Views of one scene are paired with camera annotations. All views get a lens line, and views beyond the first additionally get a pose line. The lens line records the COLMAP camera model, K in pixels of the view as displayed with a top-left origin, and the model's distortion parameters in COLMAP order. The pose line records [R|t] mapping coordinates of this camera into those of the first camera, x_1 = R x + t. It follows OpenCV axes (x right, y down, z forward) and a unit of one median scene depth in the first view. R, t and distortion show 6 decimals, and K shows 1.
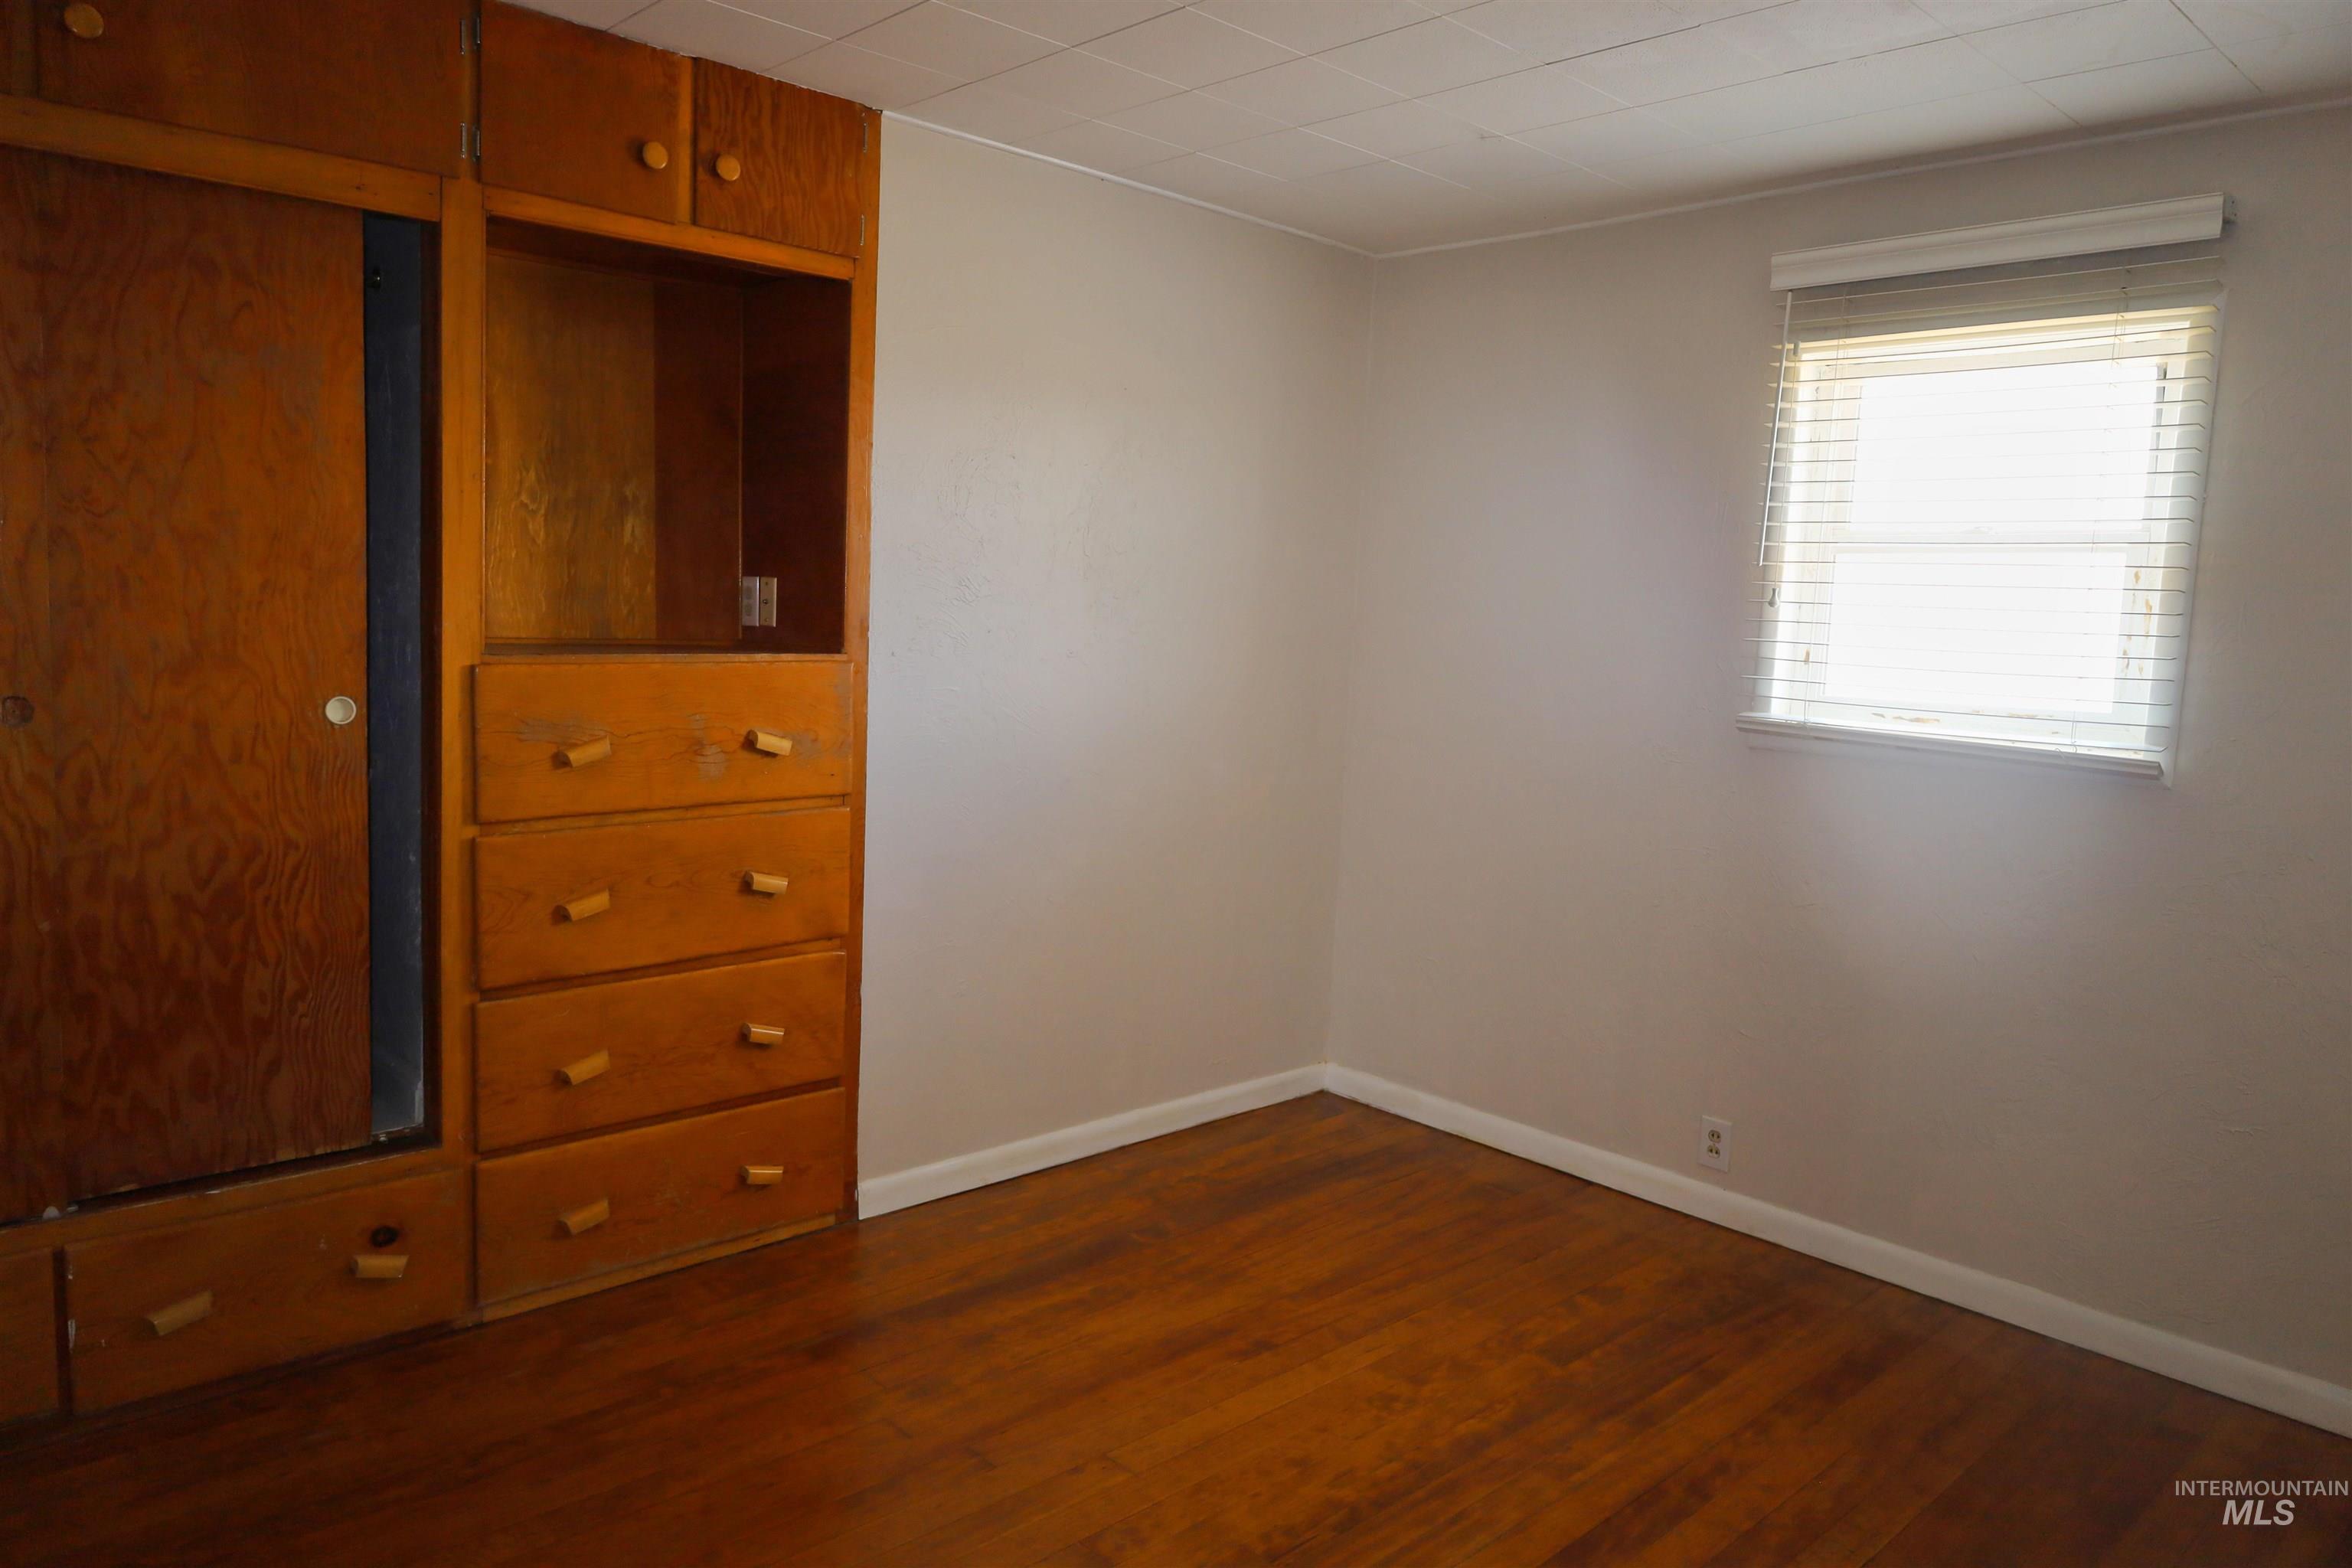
lens RADIAL K [[1585.7, 0, 1173.2], [0, 1585.7, 784.7], [0, 0, 1]] dist [-0.011792, 0.003119]
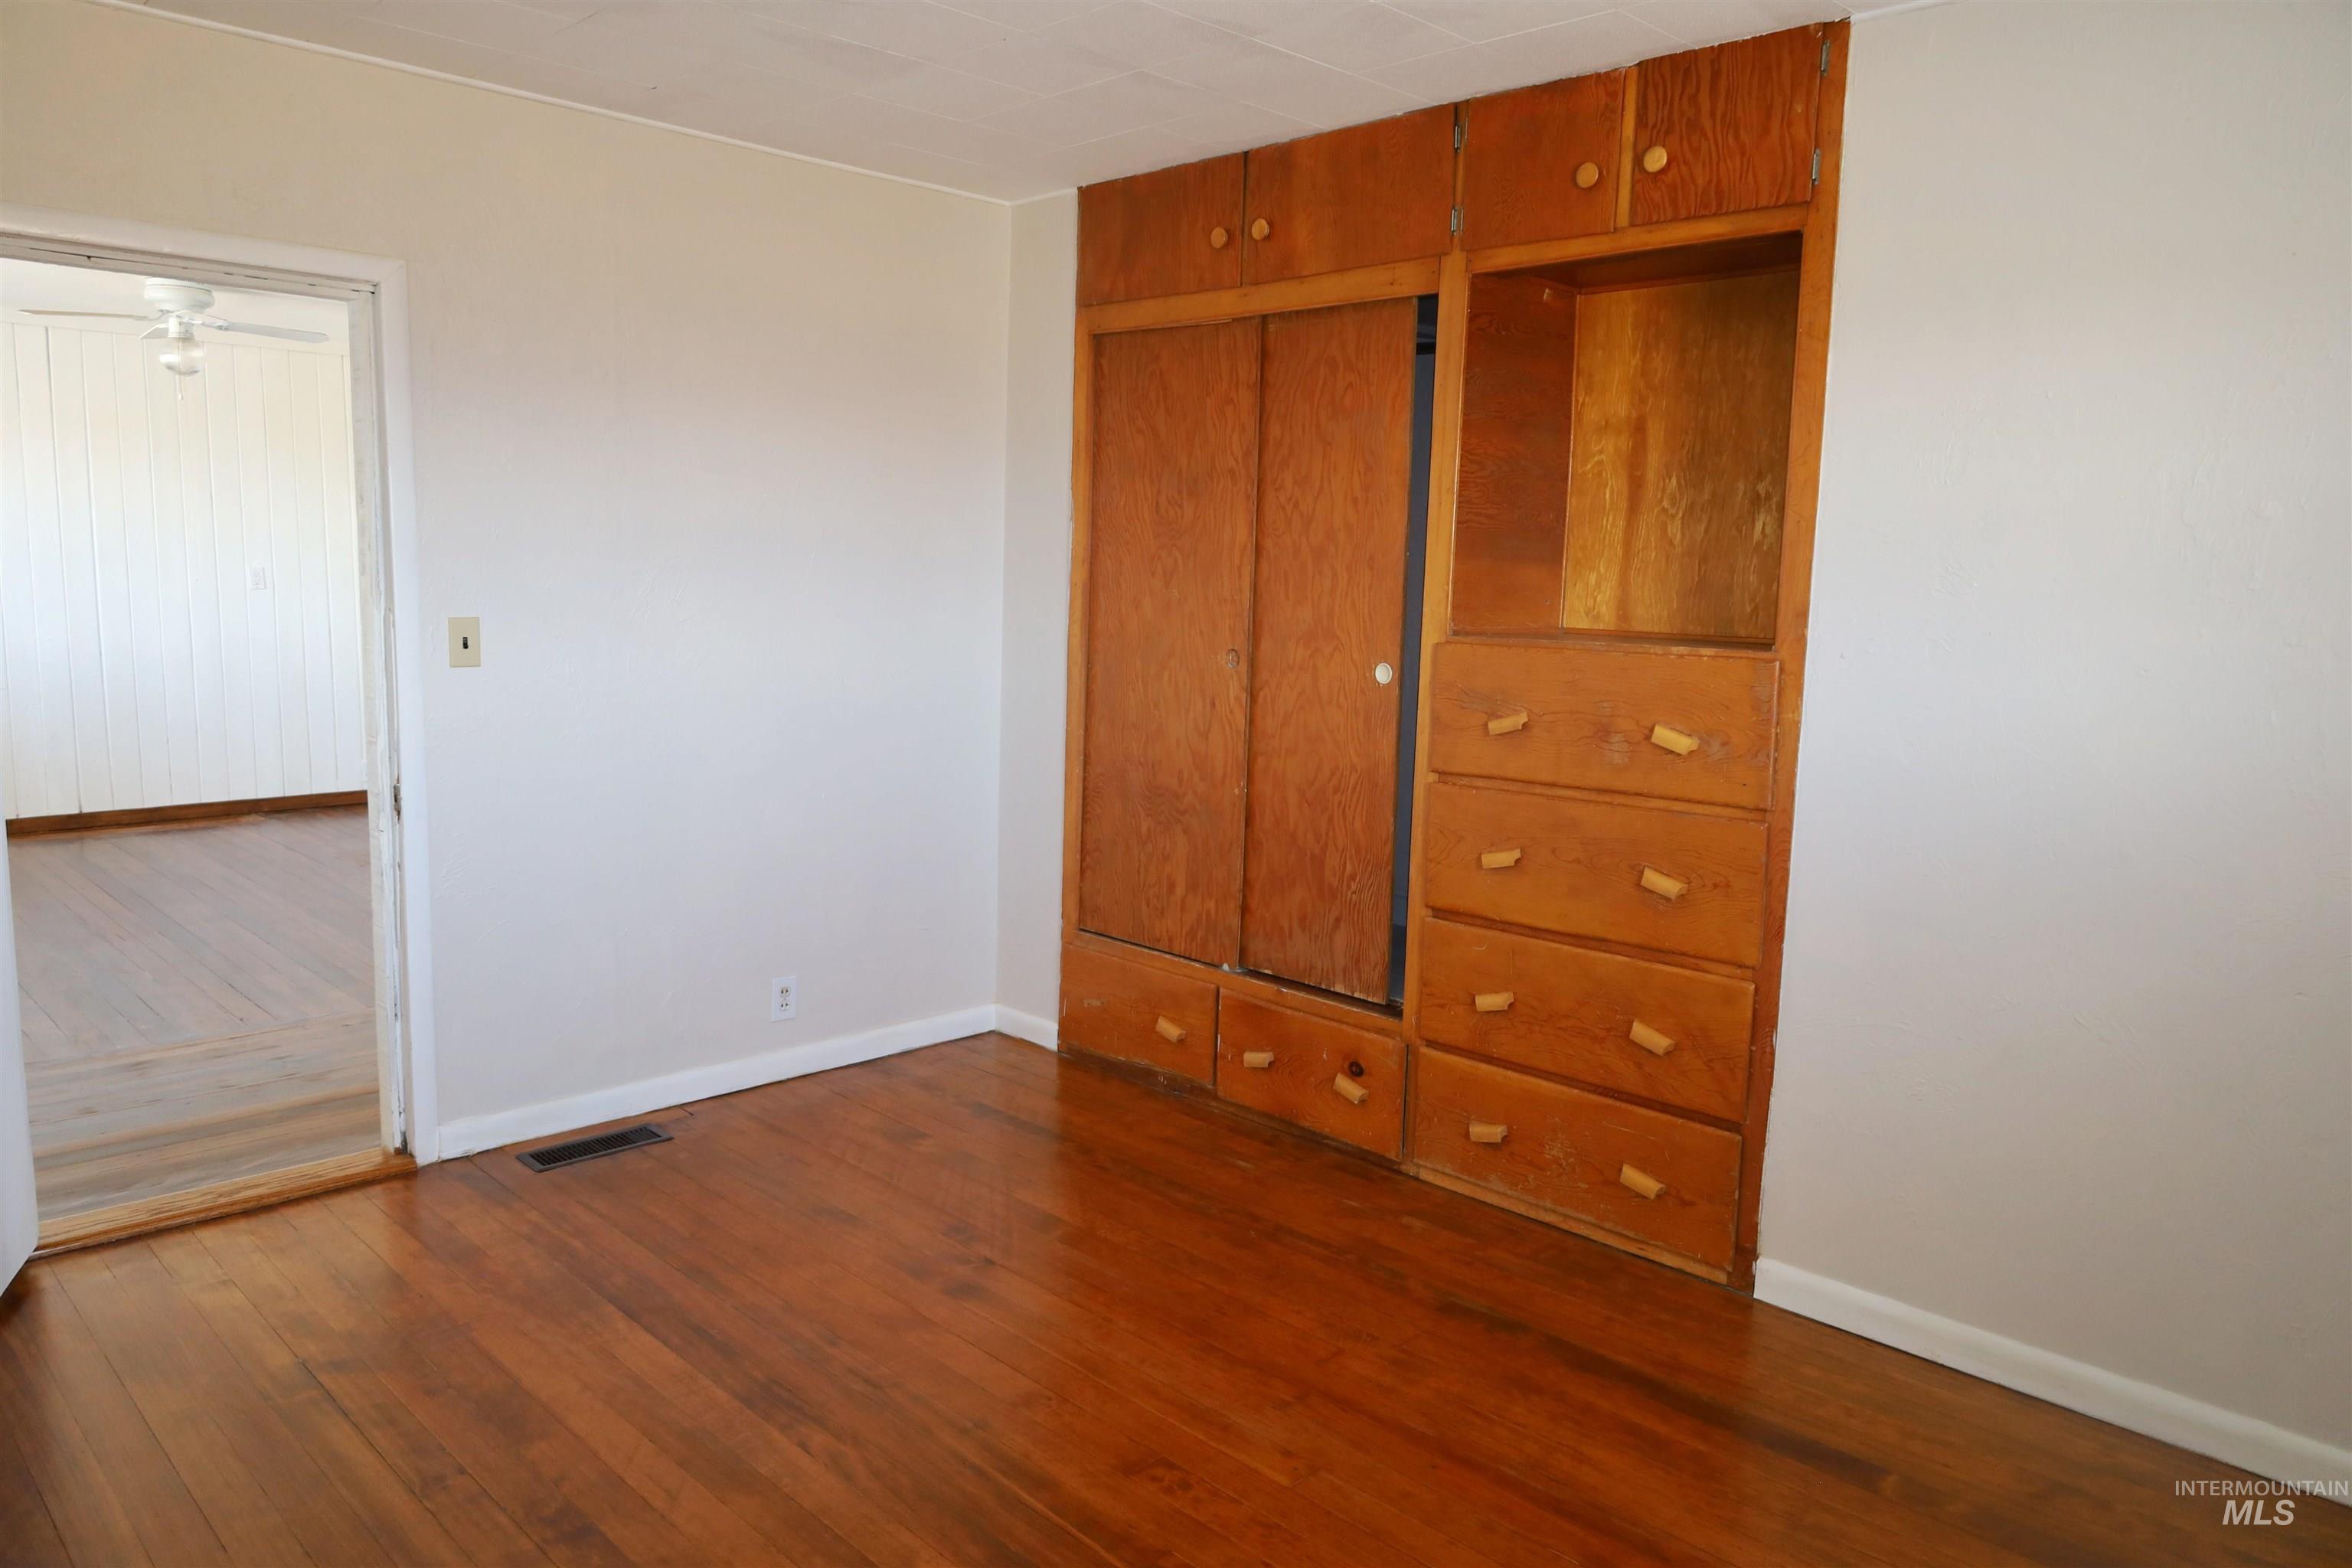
lens RADIAL K [[1585.7, 0, 1173.6], [0, 1585.7, 782.1], [0, 0, 1]] dist [-0.011792, 0.003119]
pose [[0.026119, 0.096996, -0.994942, 0.733442], [-0.138552, 0.986027, 0.092490, -0.049983], [0.990011, 0.135435, 0.039193, 0.698691]]
